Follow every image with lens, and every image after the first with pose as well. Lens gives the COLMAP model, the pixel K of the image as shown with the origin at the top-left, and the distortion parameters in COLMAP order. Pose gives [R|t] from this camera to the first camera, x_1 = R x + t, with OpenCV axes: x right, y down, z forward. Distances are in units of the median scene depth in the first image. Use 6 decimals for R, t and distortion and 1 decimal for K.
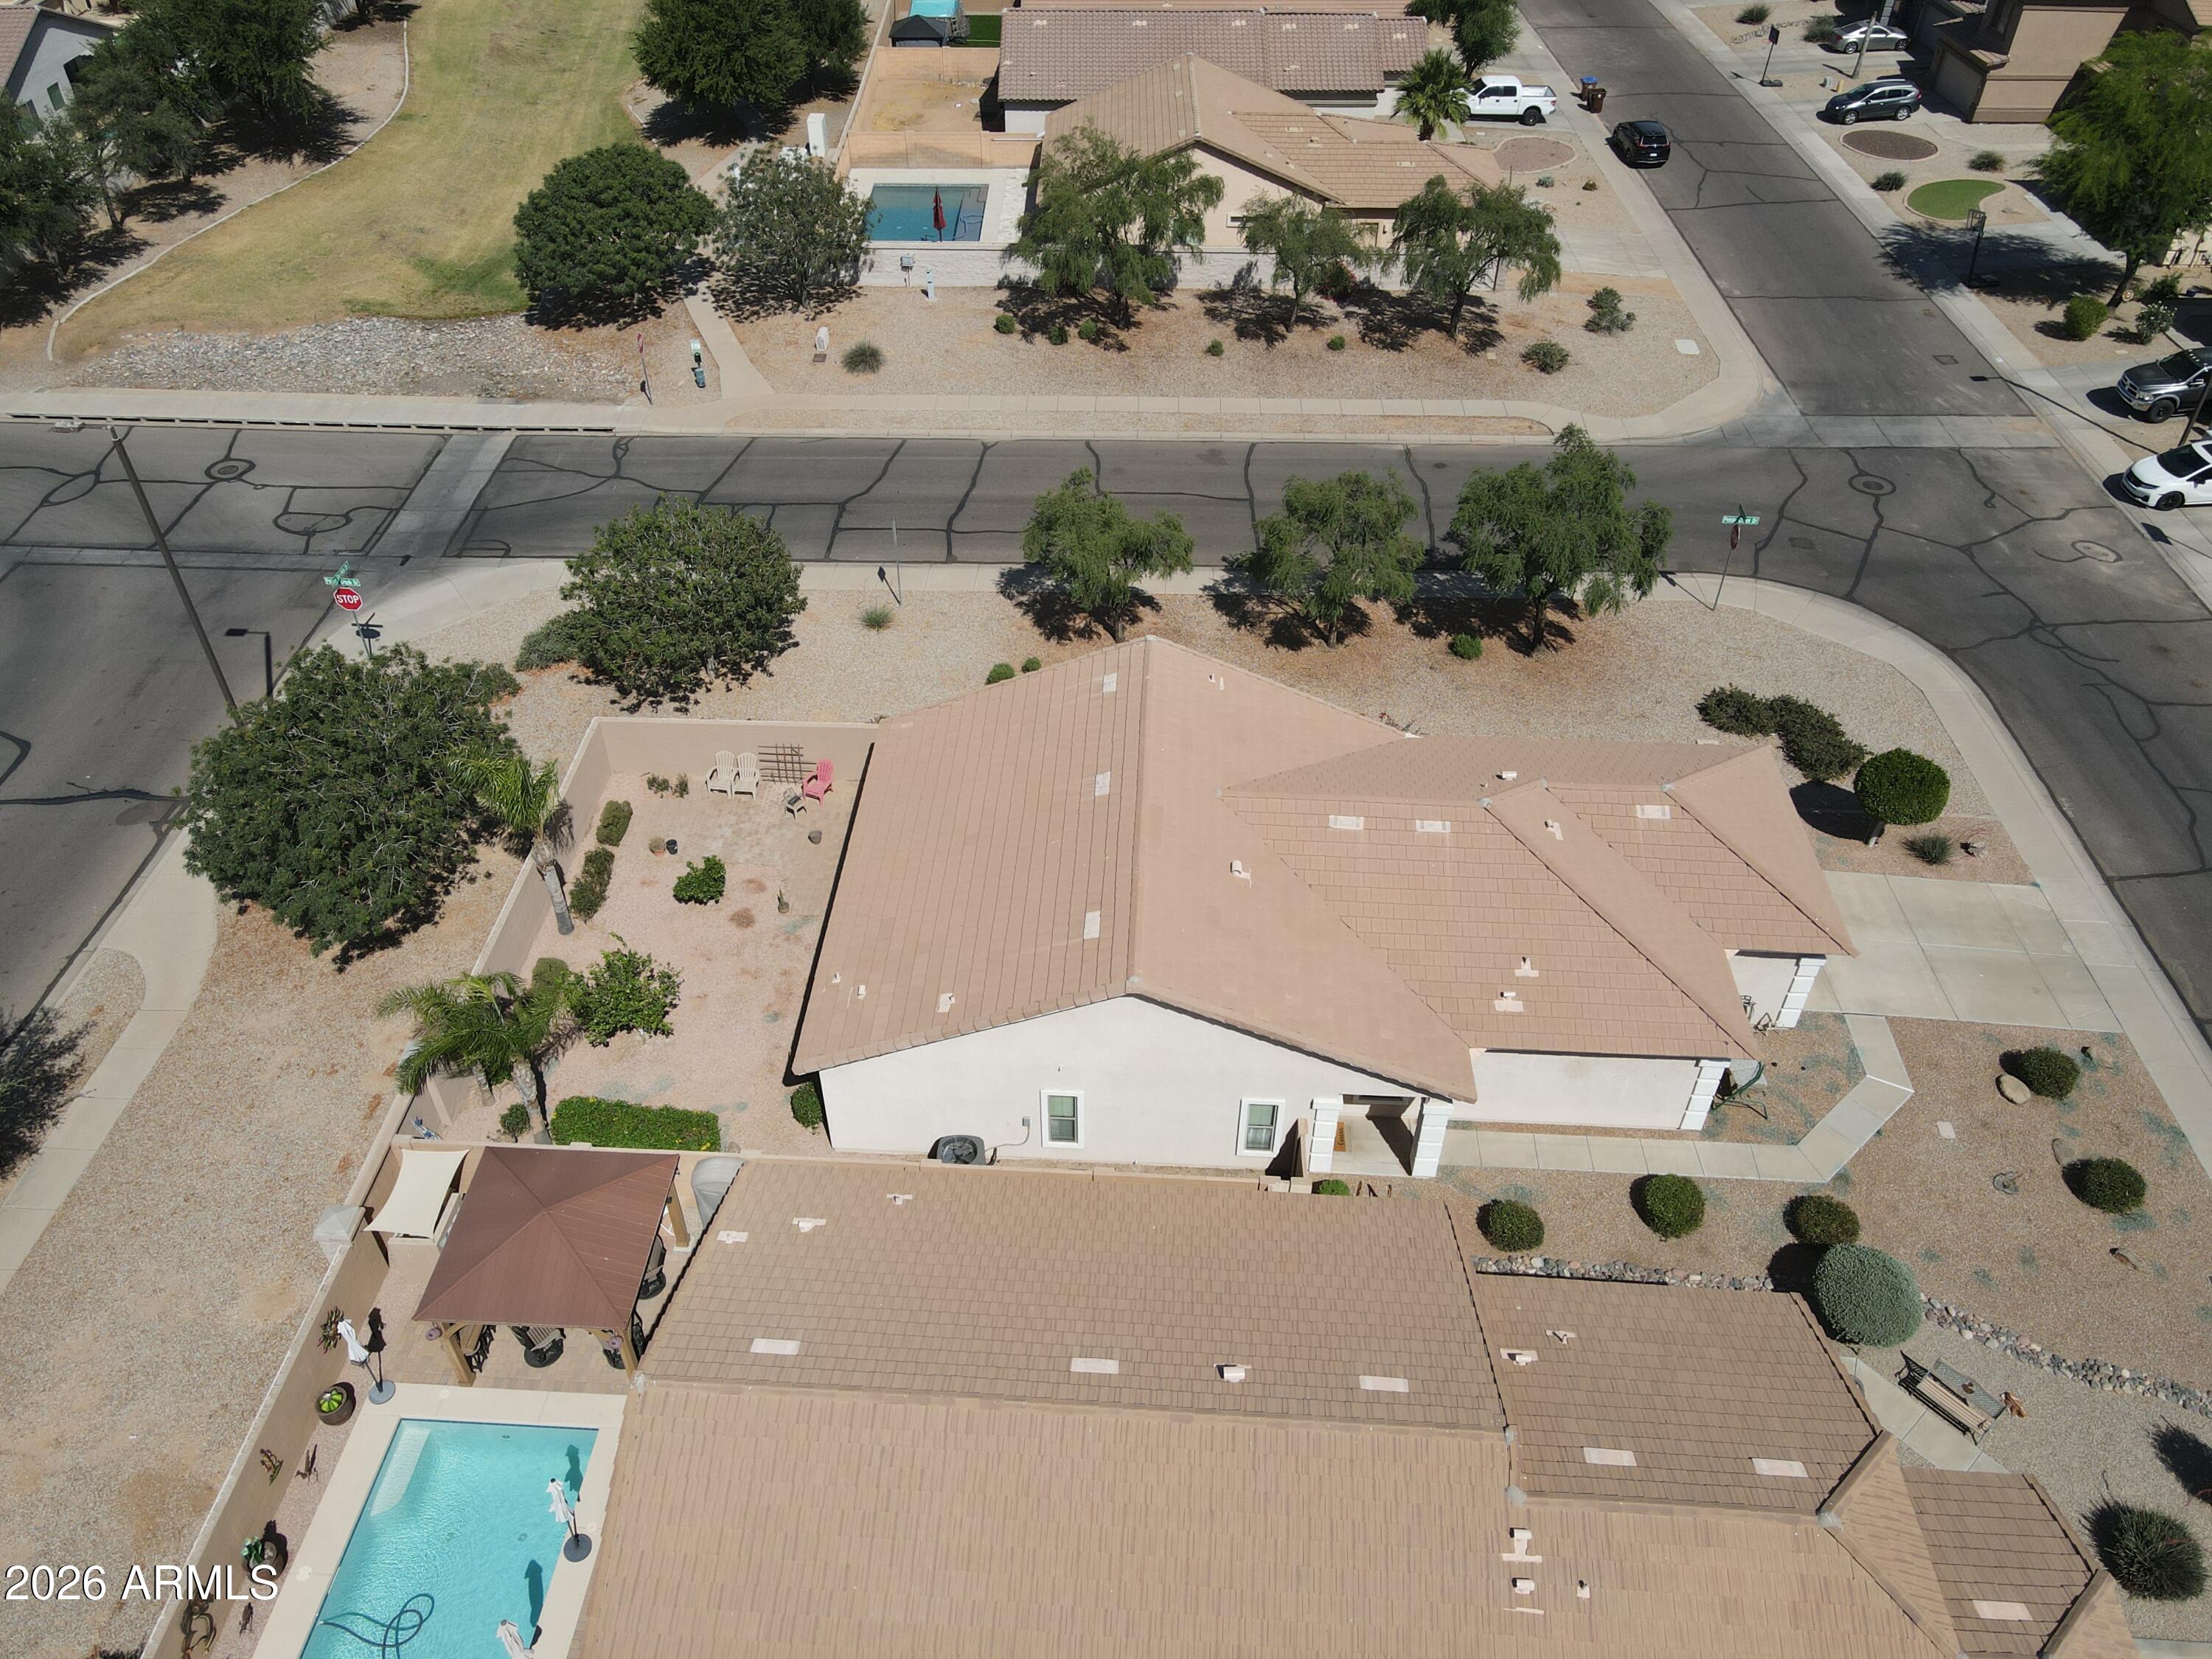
lens RADIAL K [[1608.4, 0, 1089.3], [0, 1608.4, 829.9], [0, 0, 1]] dist [0.006037, 0.000271]
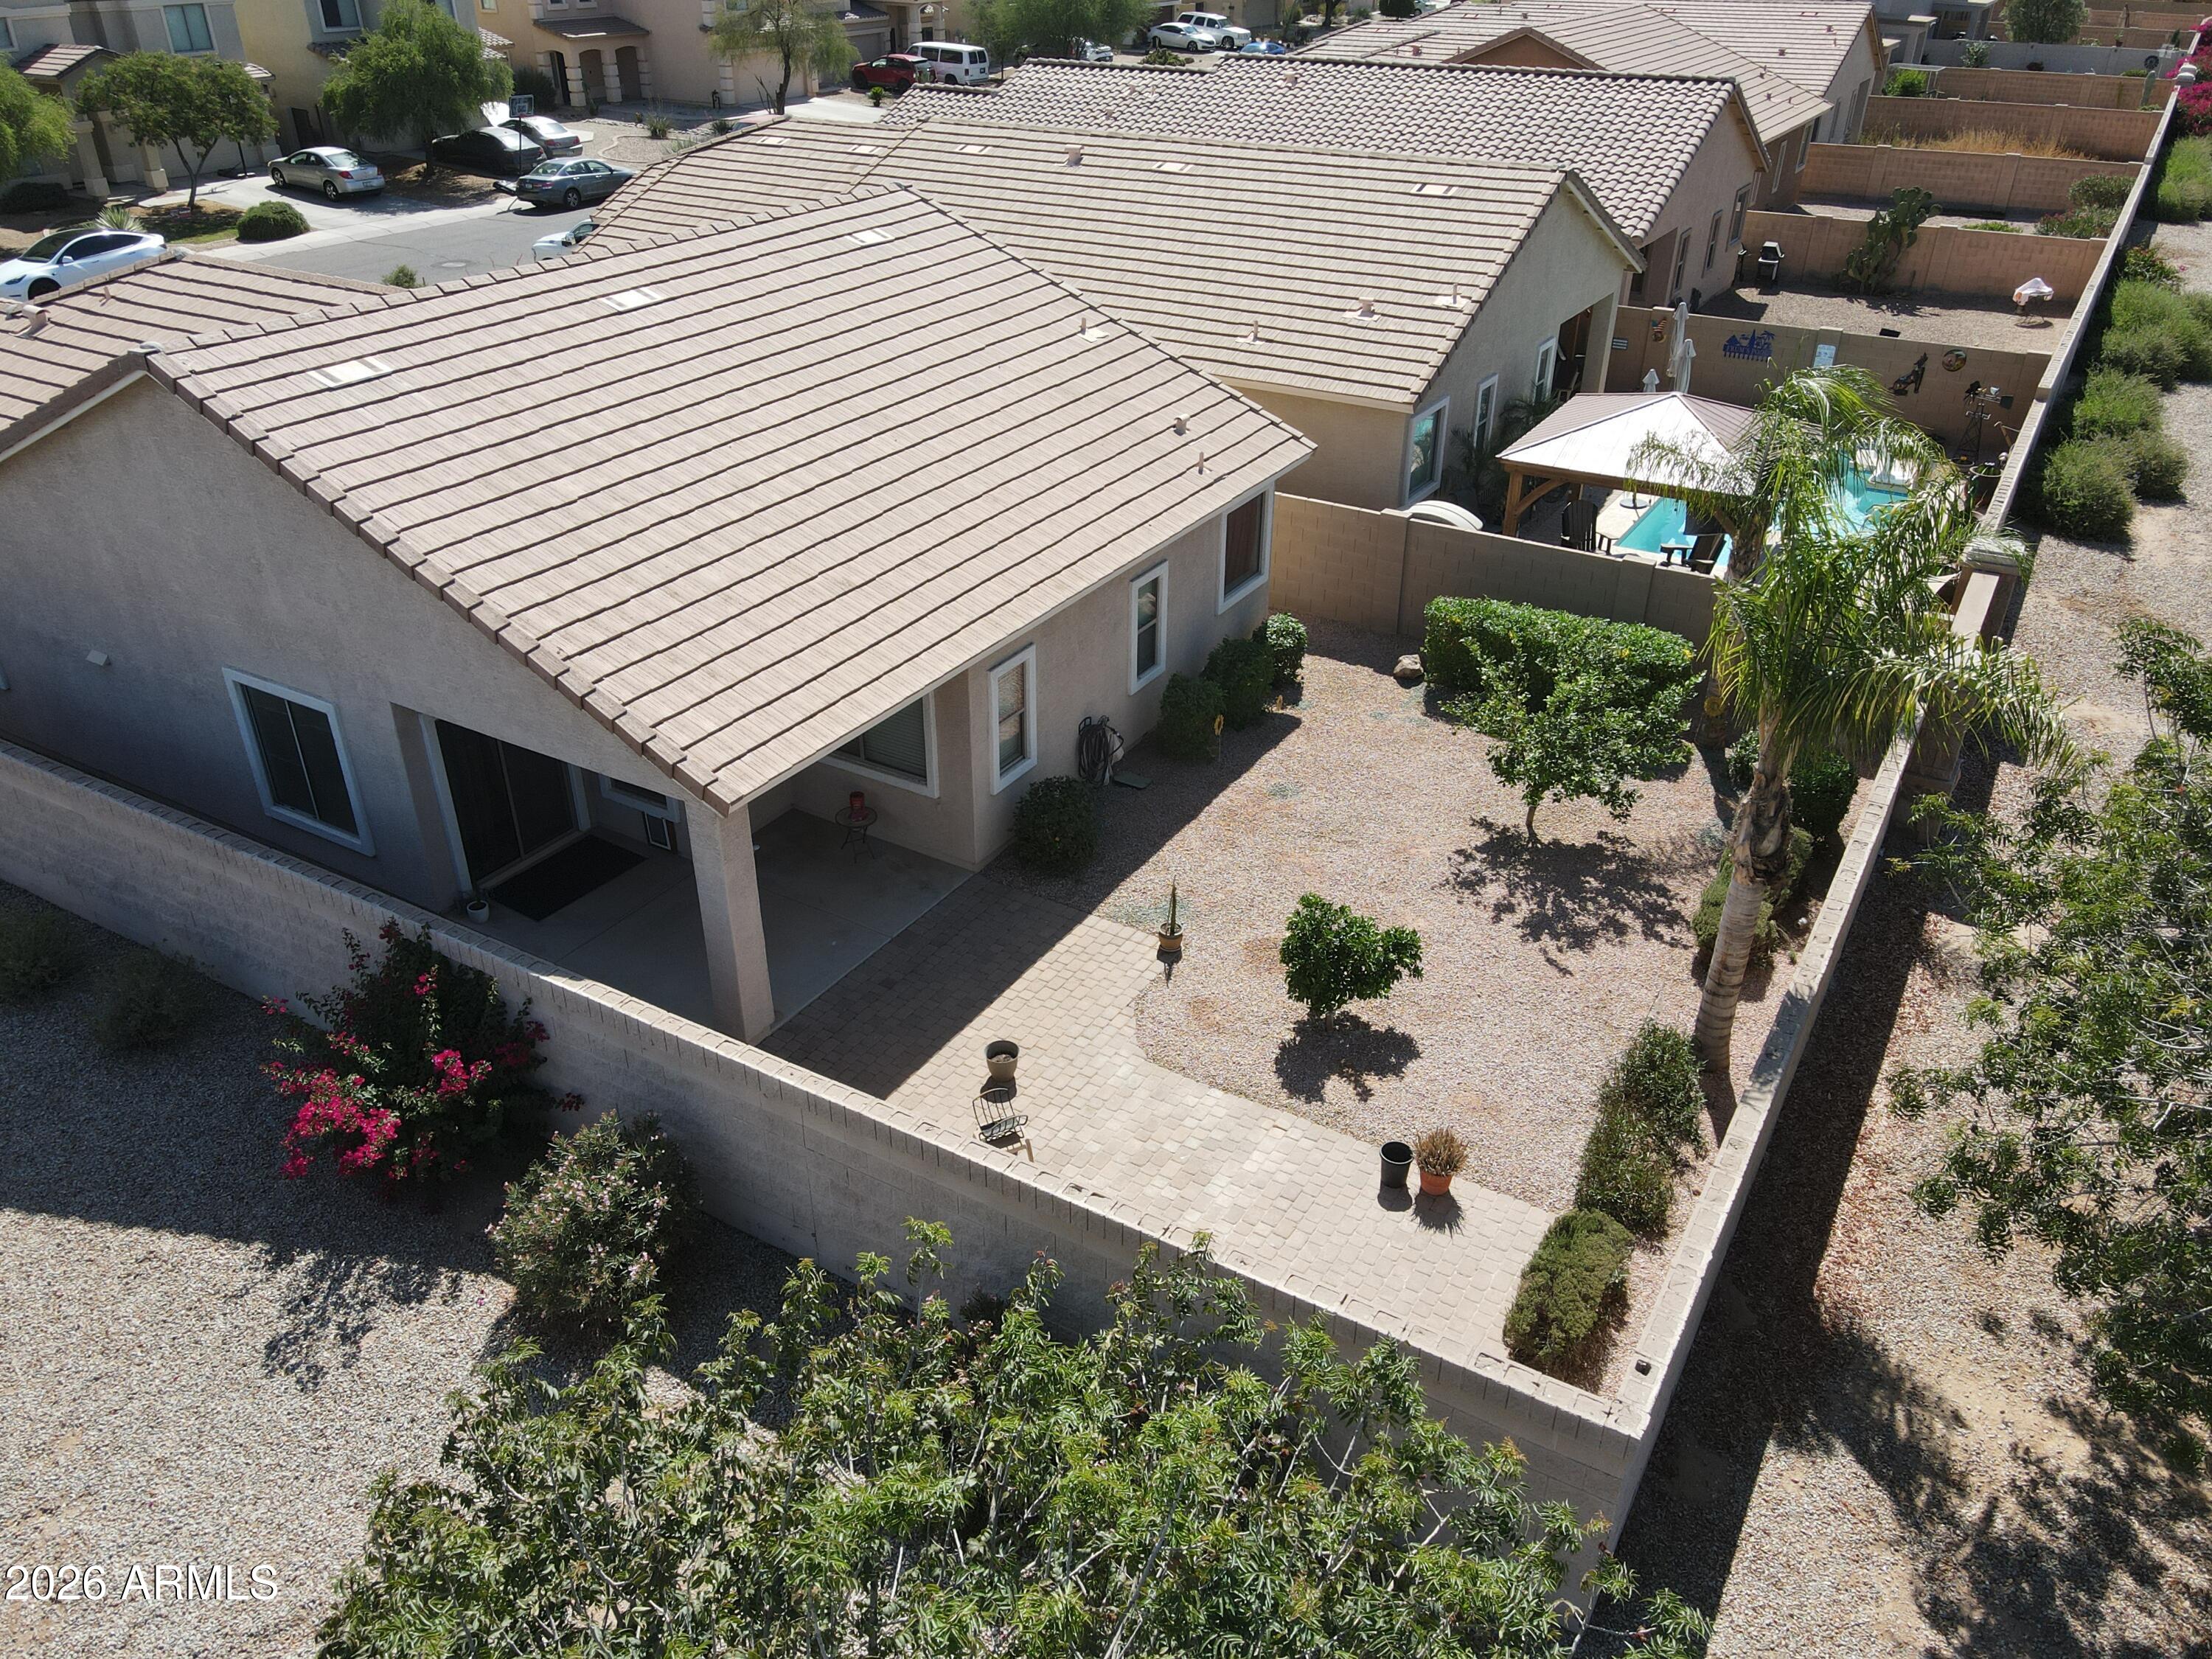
lens RADIAL K [[1608.4, 0, 1089.3], [0, 1608.4, 829.9], [0, 0, 1]] dist [0.006037, 0.000271]
pose [[-0.881204, -0.235451, 0.409929, -0.326827], [0.315515, 0.352815, 0.880893, -0.327702], [-0.352037, 0.905585, -0.236614, 1.050749]]
